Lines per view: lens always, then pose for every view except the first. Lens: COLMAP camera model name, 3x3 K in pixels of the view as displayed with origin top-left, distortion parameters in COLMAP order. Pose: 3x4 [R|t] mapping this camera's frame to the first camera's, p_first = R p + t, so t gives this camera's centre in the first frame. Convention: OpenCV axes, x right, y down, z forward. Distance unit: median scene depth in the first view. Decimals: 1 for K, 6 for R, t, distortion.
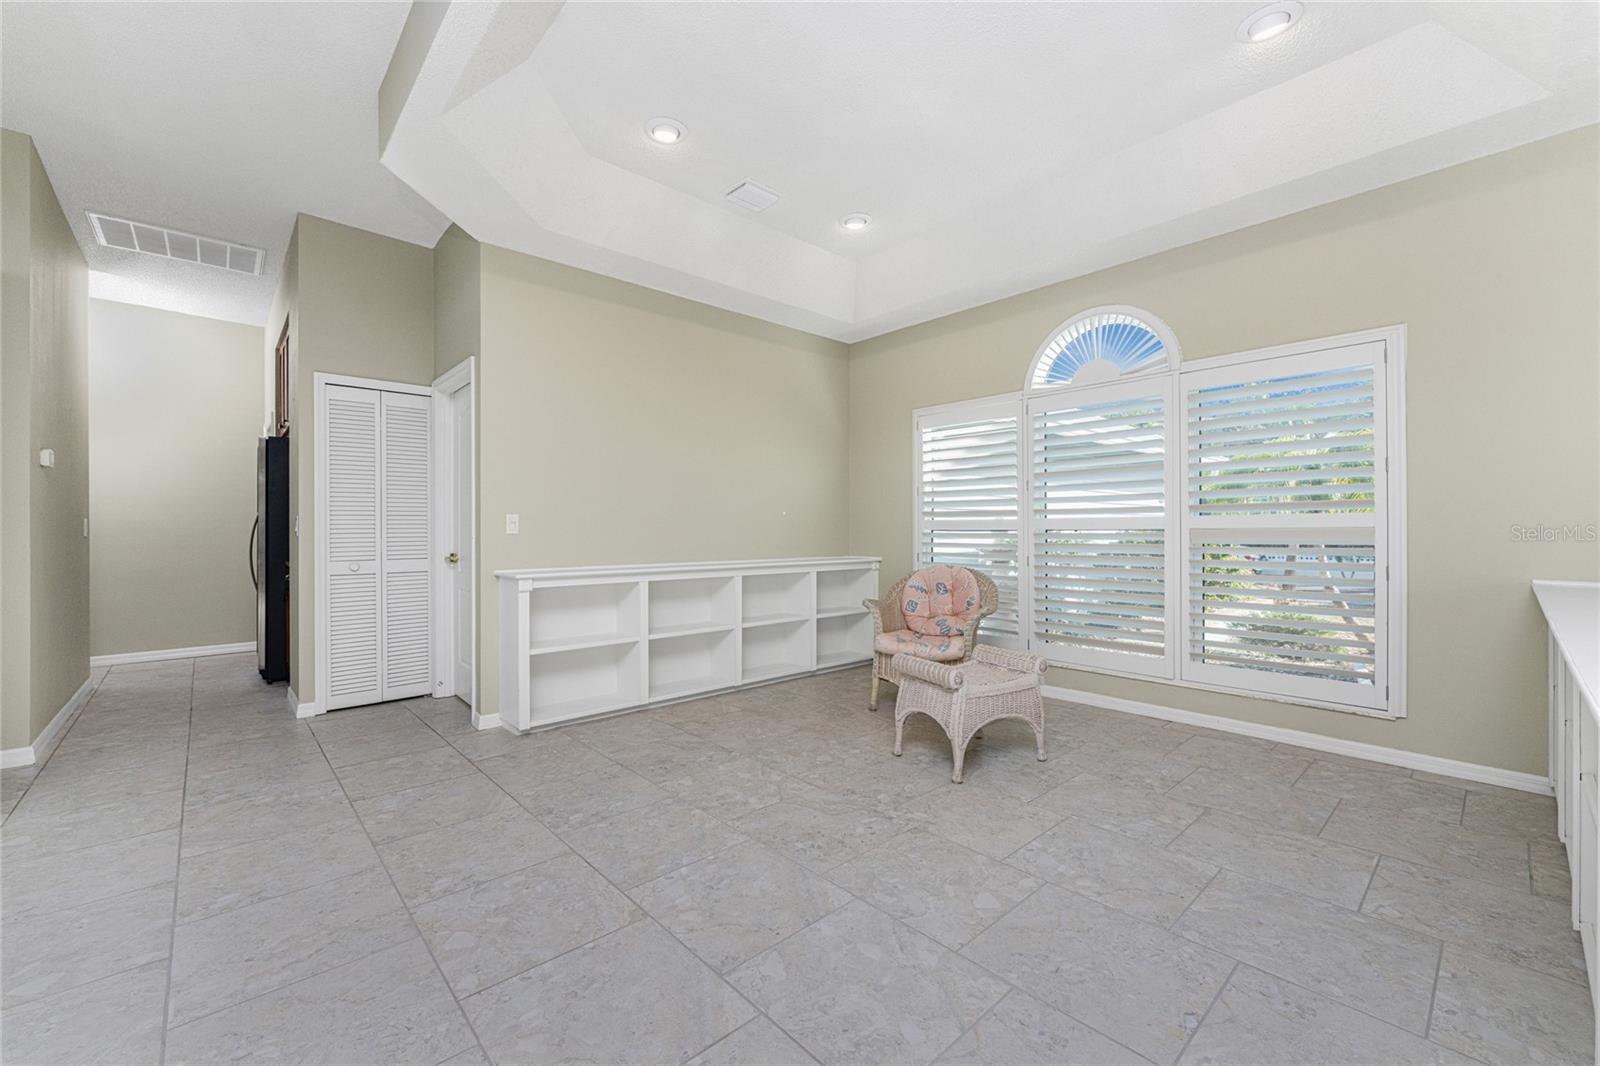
lens RADIAL K [[646.6, 0, 800.1], [0, 646.6, 529.6], [0, 0, 1]] dist [-0.001249, 0.000673]
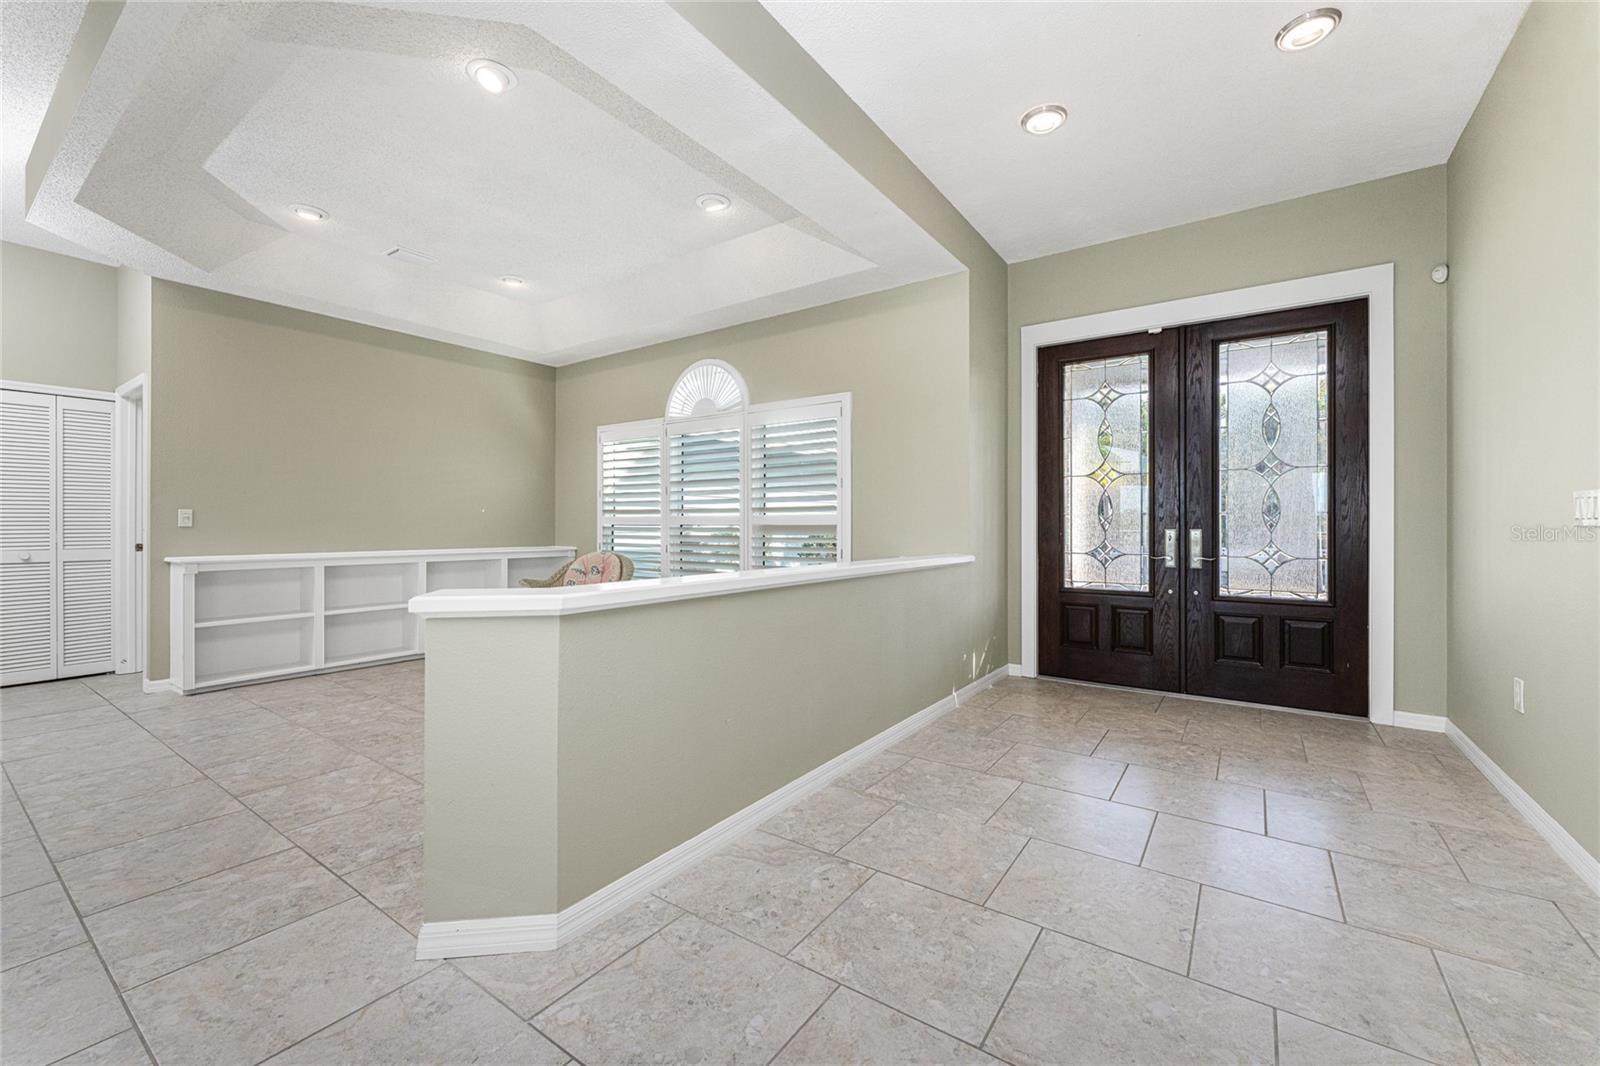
lens RADIAL K [[646.6, 0, 795.6], [0, 646.6, 525.0], [0, 0, 1]] dist [-0.001249, 0.000673]
pose [[0.977214, 0.003452, 0.212229, 0.462285], [-0.003754, 0.999992, 0.001022, -0.001625], [-0.212224, -0.001795, 0.977219, -0.453004]]
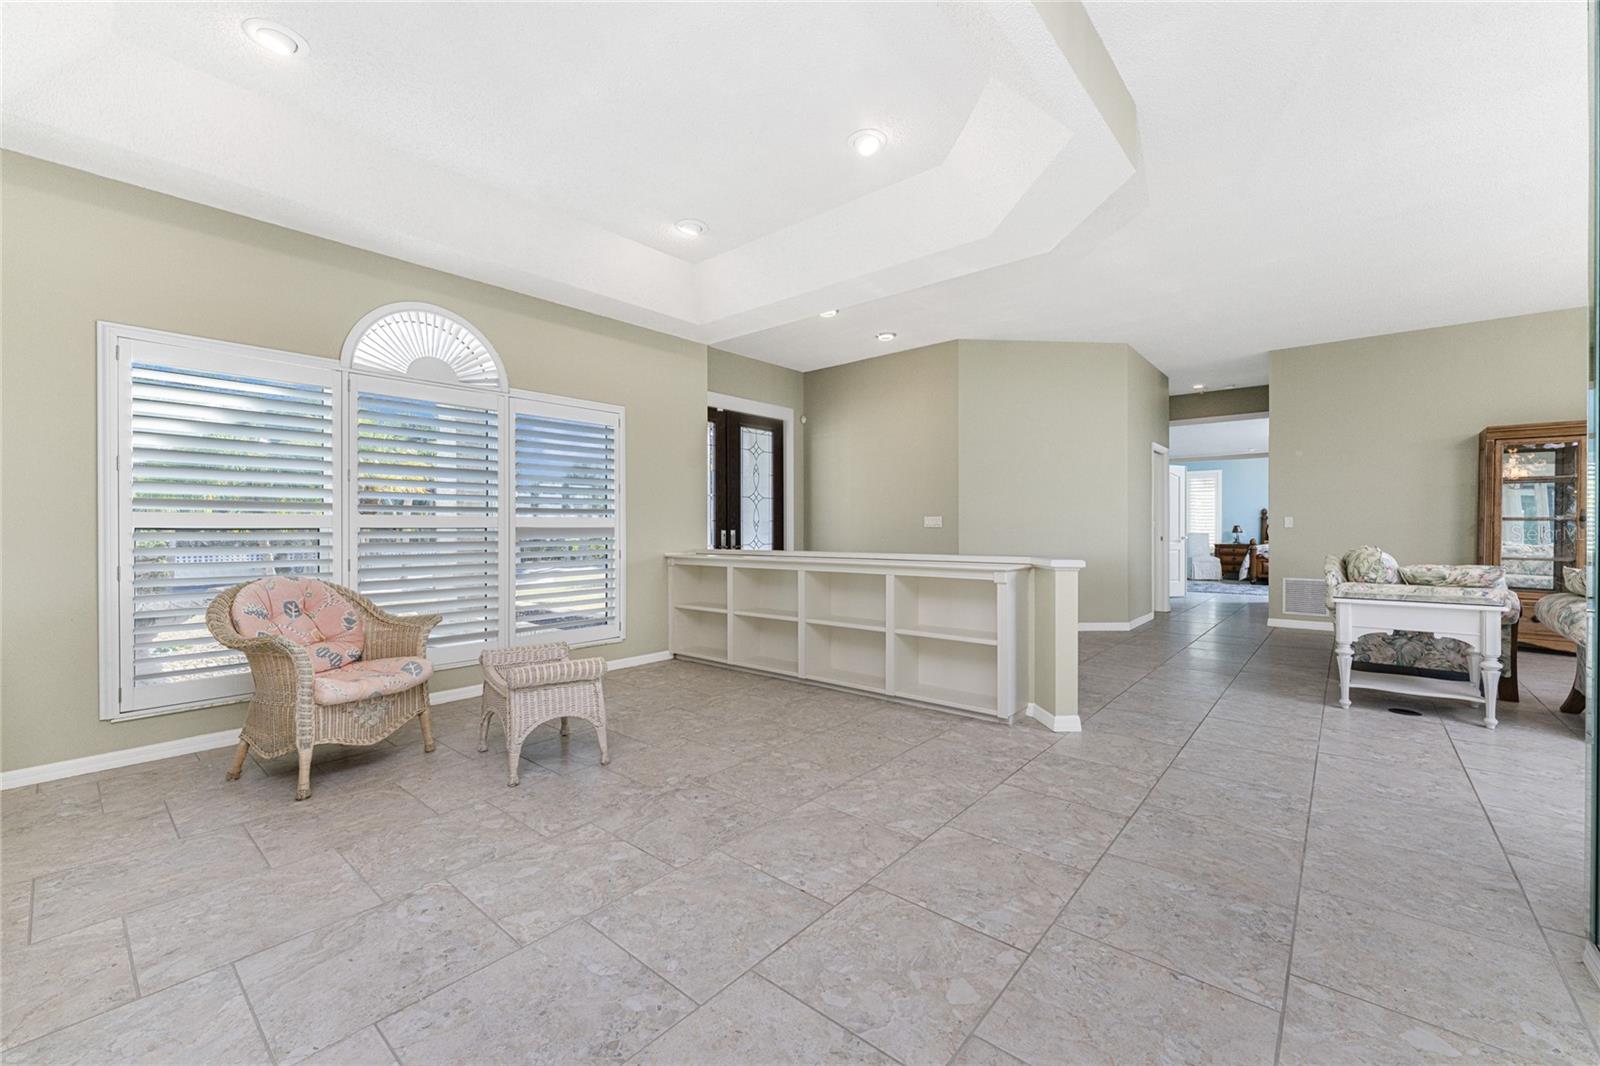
lens RADIAL K [[646.6, 0, 778.3], [0, 646.6, 532.4], [0, 0, 1]] dist [-0.001249, 0.000673]
pose [[-0.105452, -0.003336, 0.994419, -0.759497], [0.001157, 0.999993, 0.003477, 0.006137], [-0.994424, 0.001517, -0.105447, 0.743526]]
